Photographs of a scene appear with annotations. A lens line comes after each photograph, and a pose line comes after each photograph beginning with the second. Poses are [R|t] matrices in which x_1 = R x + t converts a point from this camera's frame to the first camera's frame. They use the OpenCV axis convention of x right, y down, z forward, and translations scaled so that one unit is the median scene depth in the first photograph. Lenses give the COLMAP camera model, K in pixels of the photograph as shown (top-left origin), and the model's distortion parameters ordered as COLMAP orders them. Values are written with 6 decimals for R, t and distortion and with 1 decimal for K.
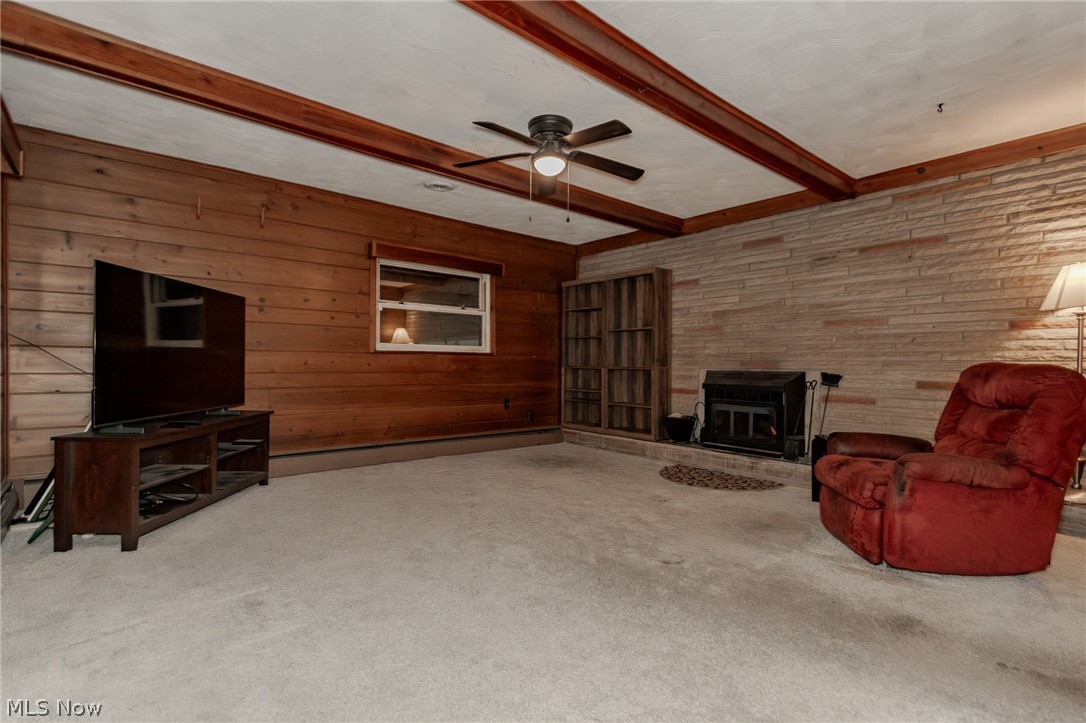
lens RADIAL K [[507.6, 0, 538.8], [0, 507.6, 365.0], [0, 0, 1]] dist [0.010671, -0.004700]
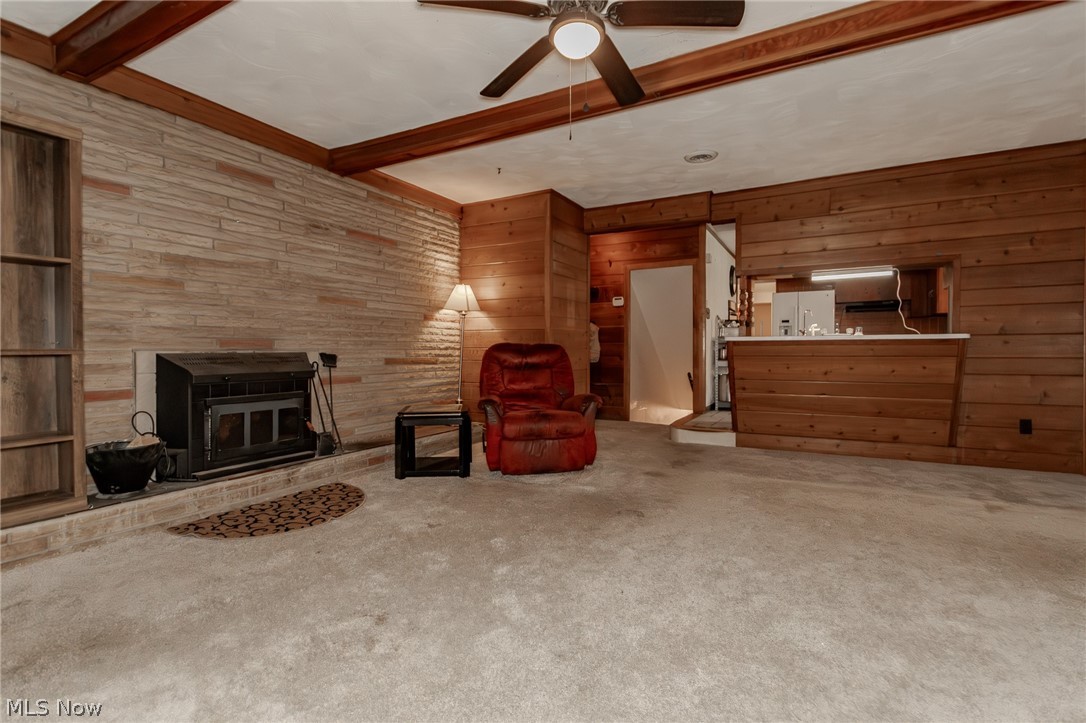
lens RADIAL K [[507.6, 0, 538.6], [0, 507.6, 357.0], [0, 0, 1]] dist [0.010671, -0.004700]
pose [[-0.358853, -0.015990, 0.933257, -0.428413], [0.007374, 0.999773, 0.019965, 0.006928], [-0.933365, 0.014046, -0.358654, 0.960114]]
